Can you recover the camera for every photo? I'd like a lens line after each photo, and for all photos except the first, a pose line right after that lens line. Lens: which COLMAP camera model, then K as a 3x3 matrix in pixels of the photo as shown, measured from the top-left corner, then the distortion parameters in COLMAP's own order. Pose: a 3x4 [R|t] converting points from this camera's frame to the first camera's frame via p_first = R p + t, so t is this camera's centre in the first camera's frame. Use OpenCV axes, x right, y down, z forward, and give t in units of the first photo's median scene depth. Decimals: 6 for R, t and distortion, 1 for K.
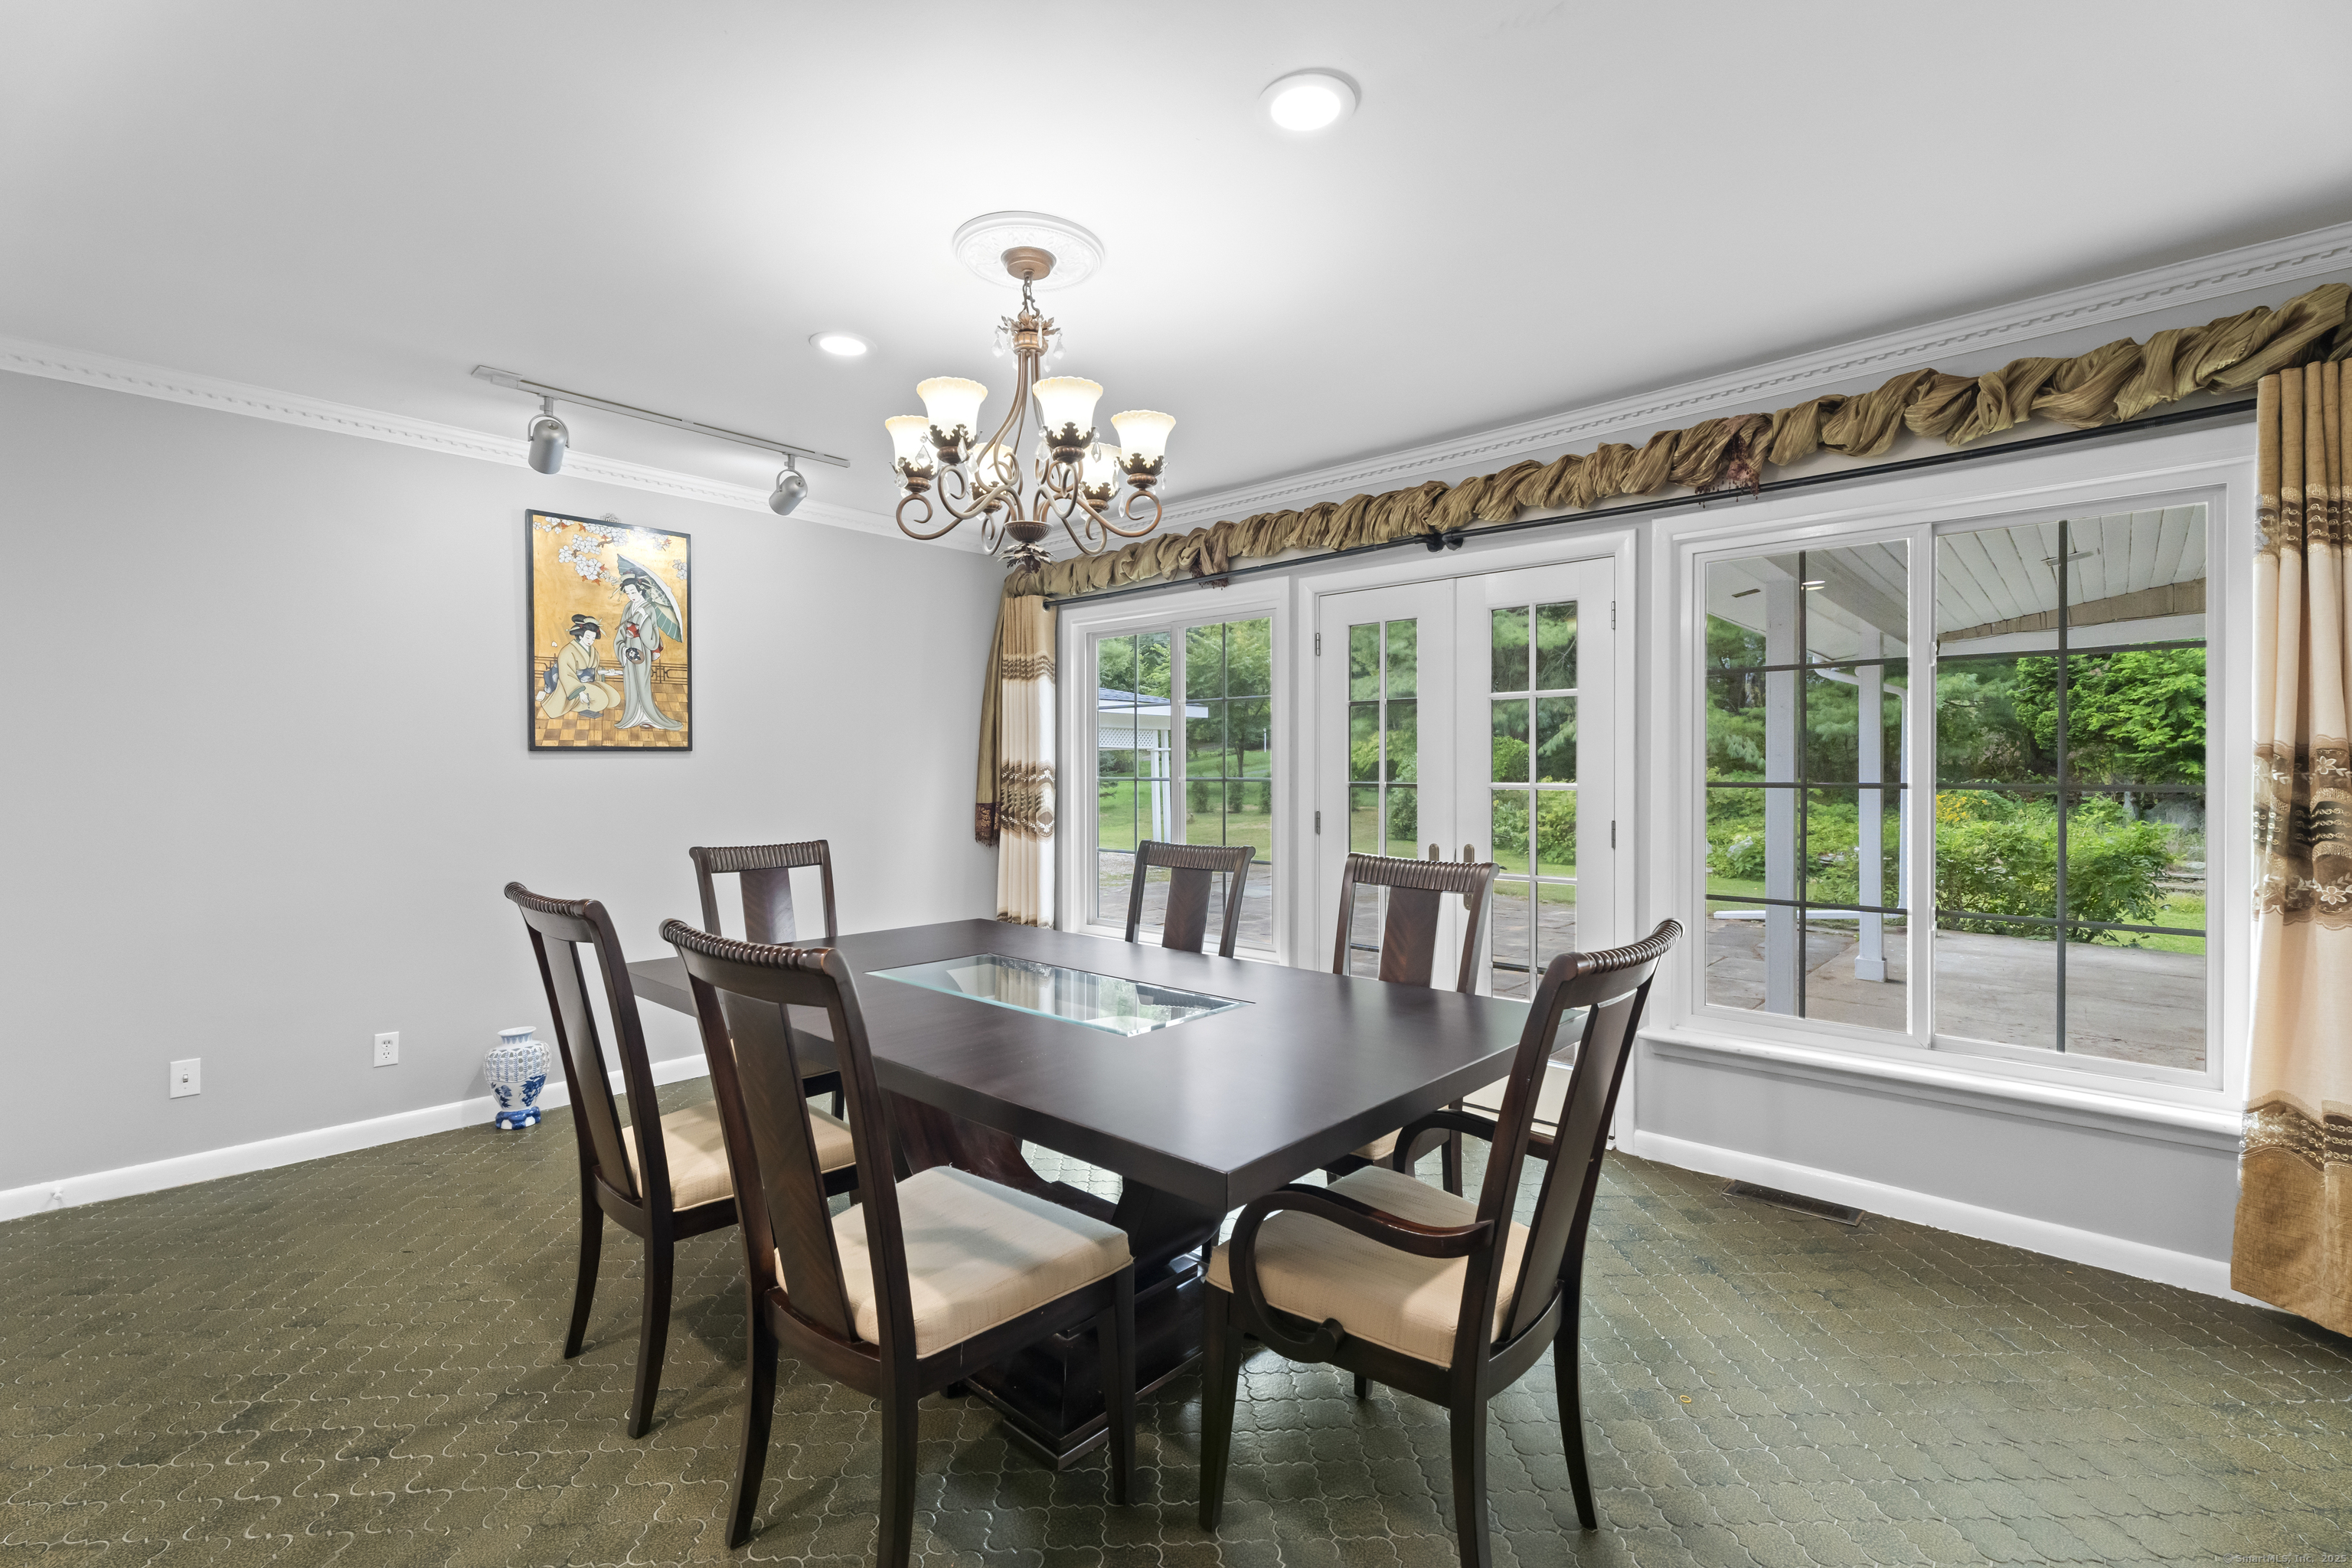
lens RADIAL K [[1042.7, 0, 1168.7], [0, 1042.7, 782.9], [0, 0, 1]] dist [-0.001617, 0.003192]
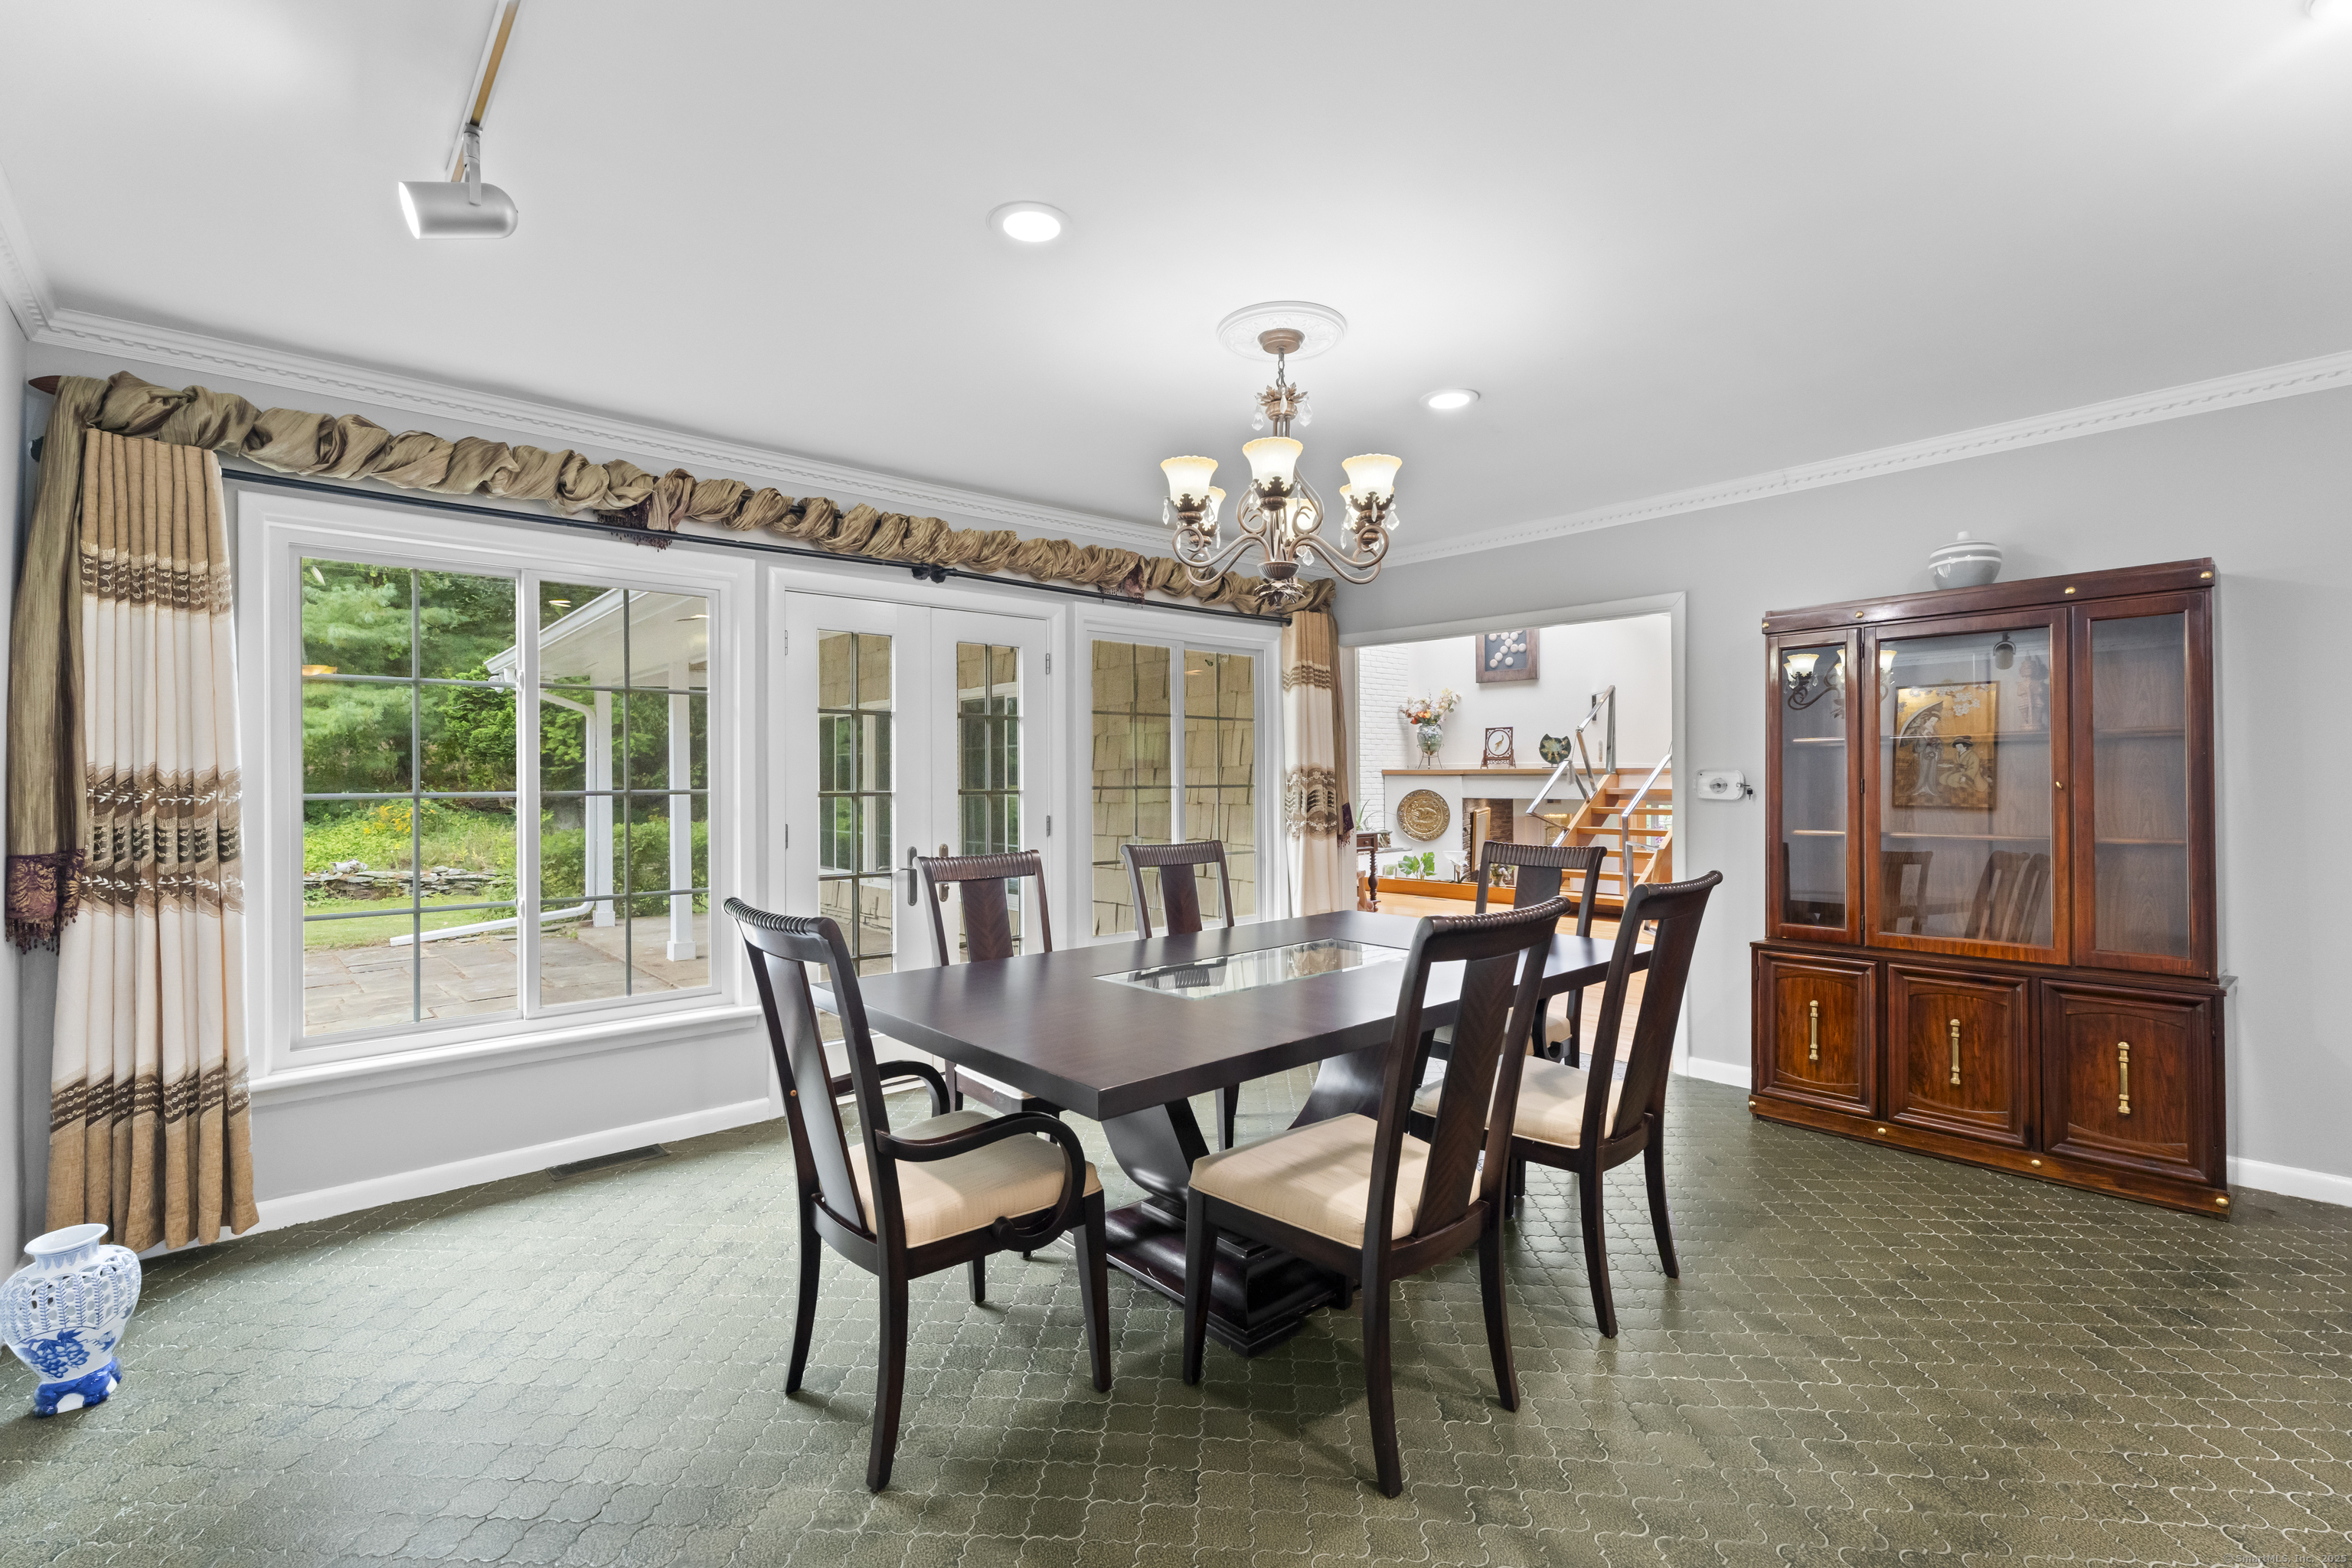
lens RADIAL K [[1042.7, 0, 1172.3], [0, 1042.7, 781.7], [0, 0, 1]] dist [-0.001617, 0.003192]
pose [[0.113616, -0.004864, 0.993513, -0.195627], [0.017818, 0.999837, 0.002857, -0.001841], [-0.993365, 0.017378, 0.113684, 0.149027]]
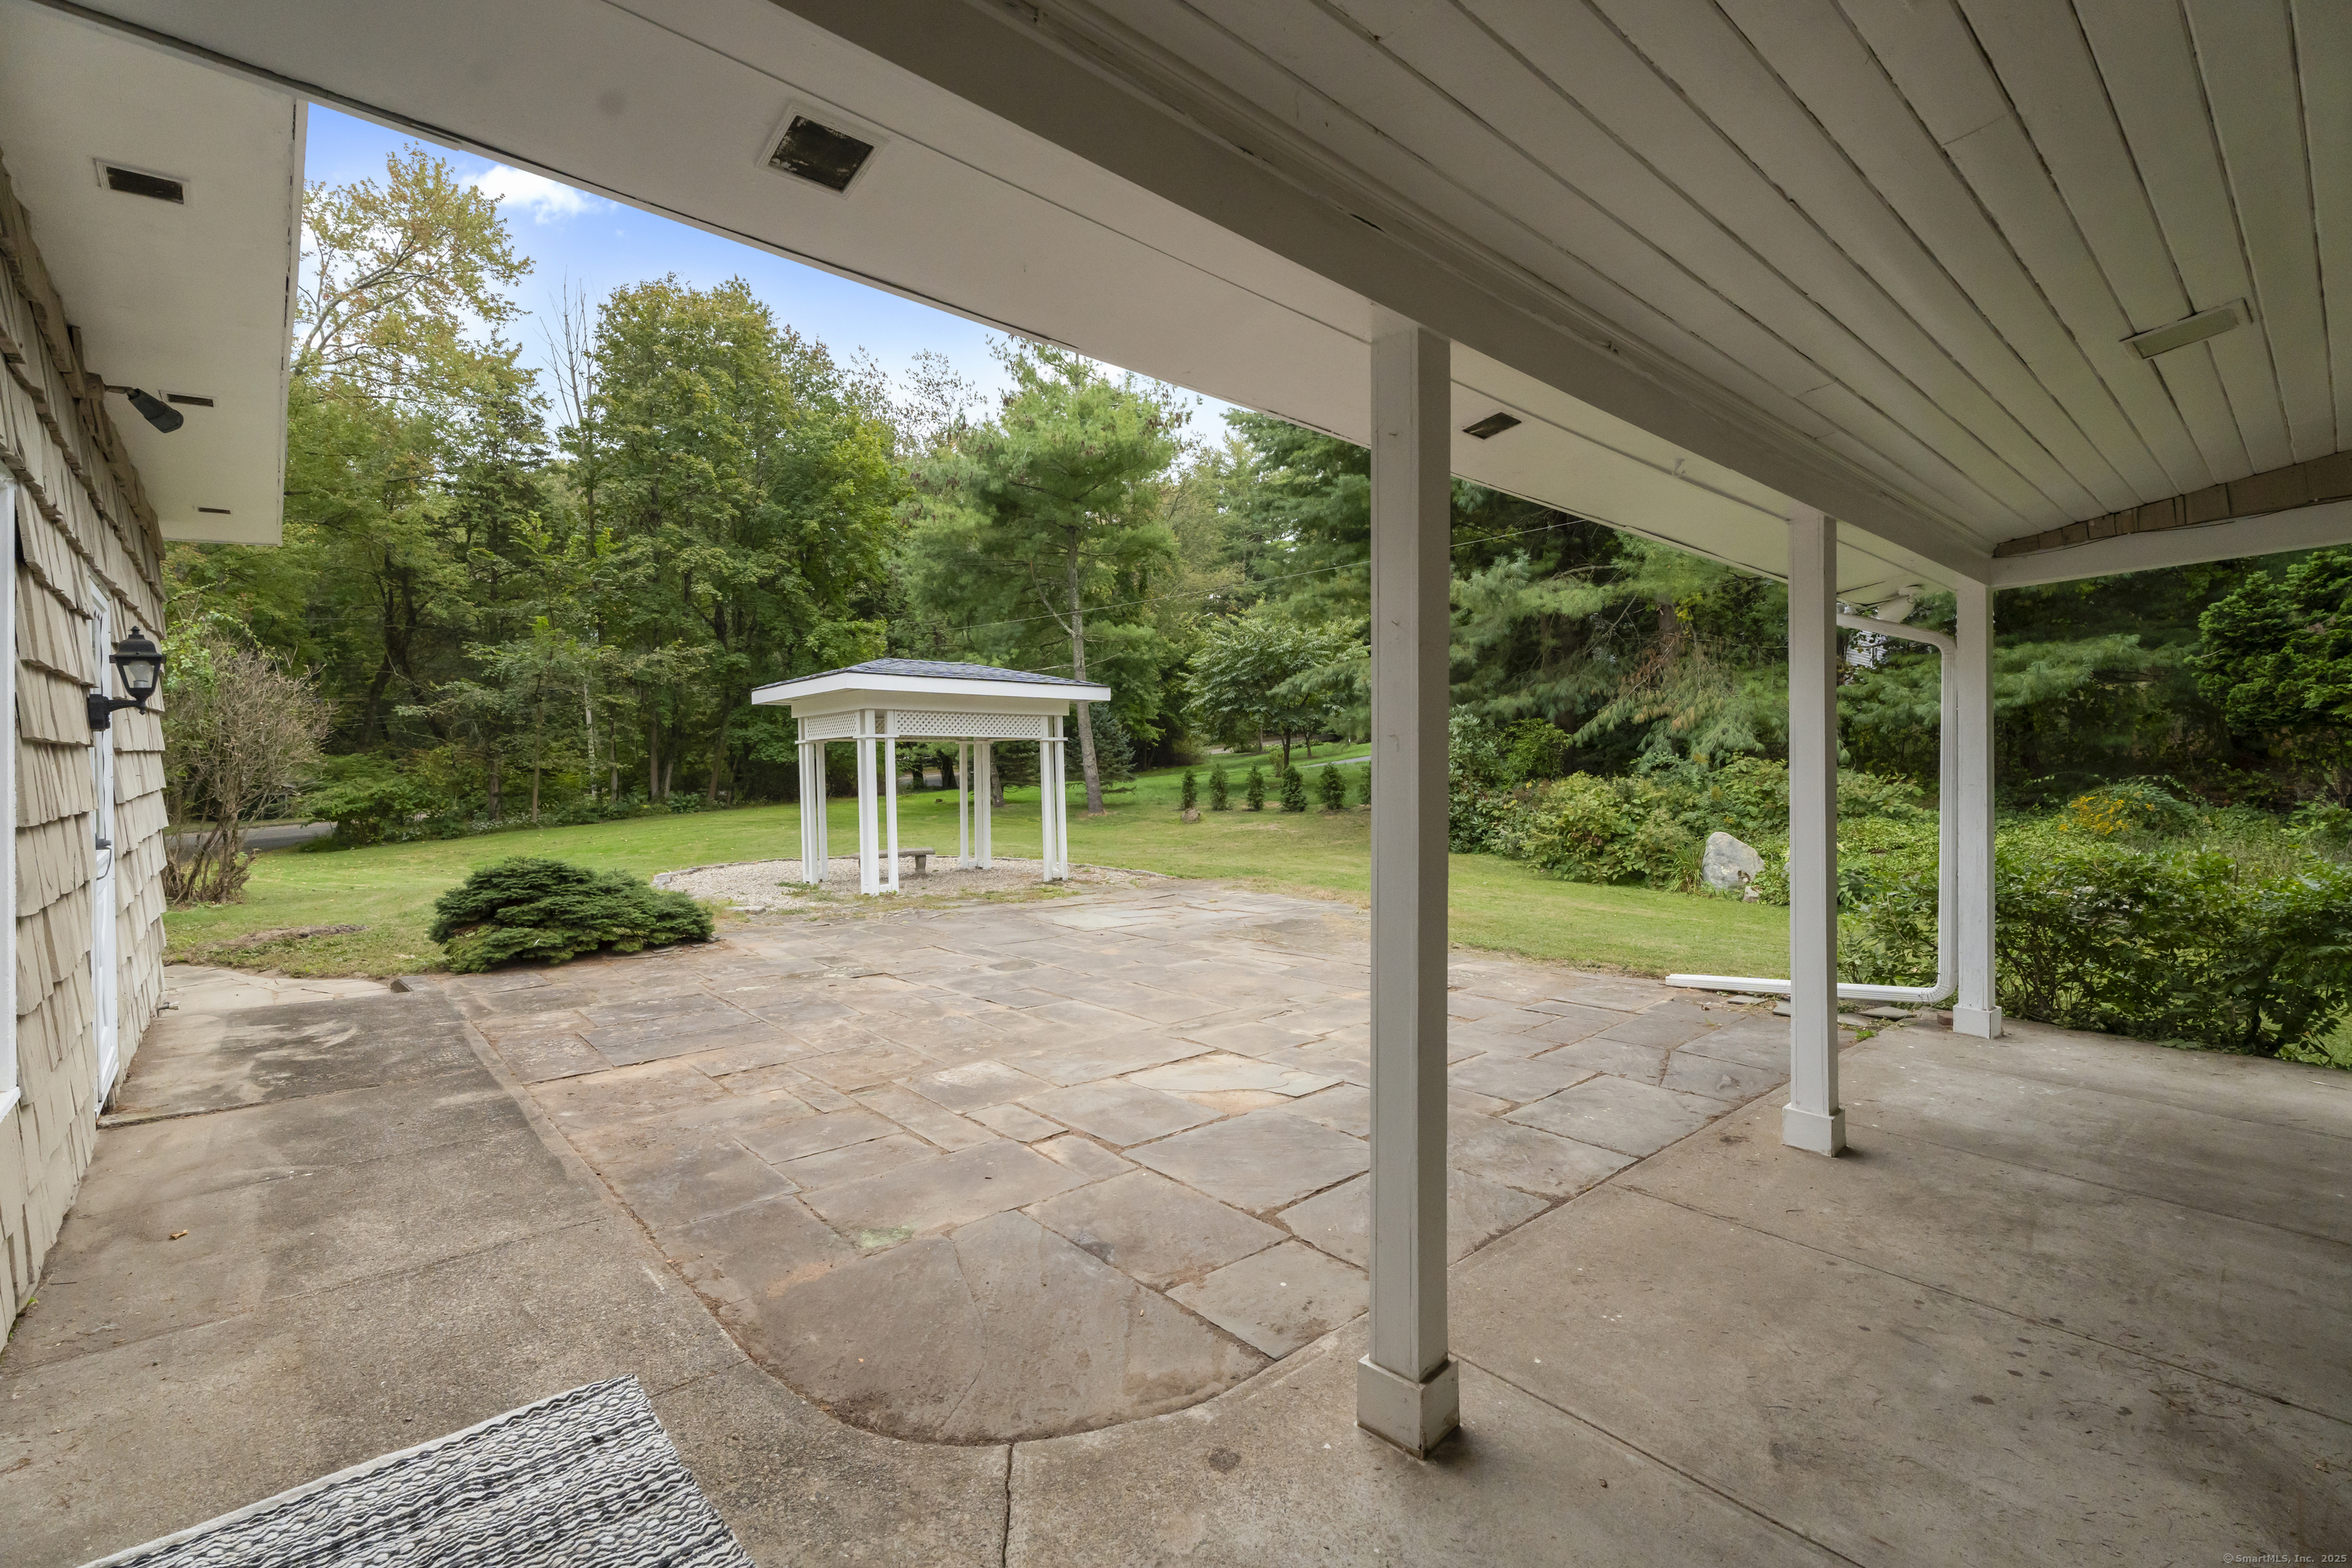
lens RADIAL K [[1042.7, 0, 1173.5], [0, 1042.7, 770.5], [0, 0, 1]] dist [-0.001617, 0.003192]
pose [[0.993468, 0.000407, -0.114111, 0.189726], [-0.000932, 0.999989, -0.004547, -0.003596], [0.114108, 0.004623, 0.993458, 0.195232]]
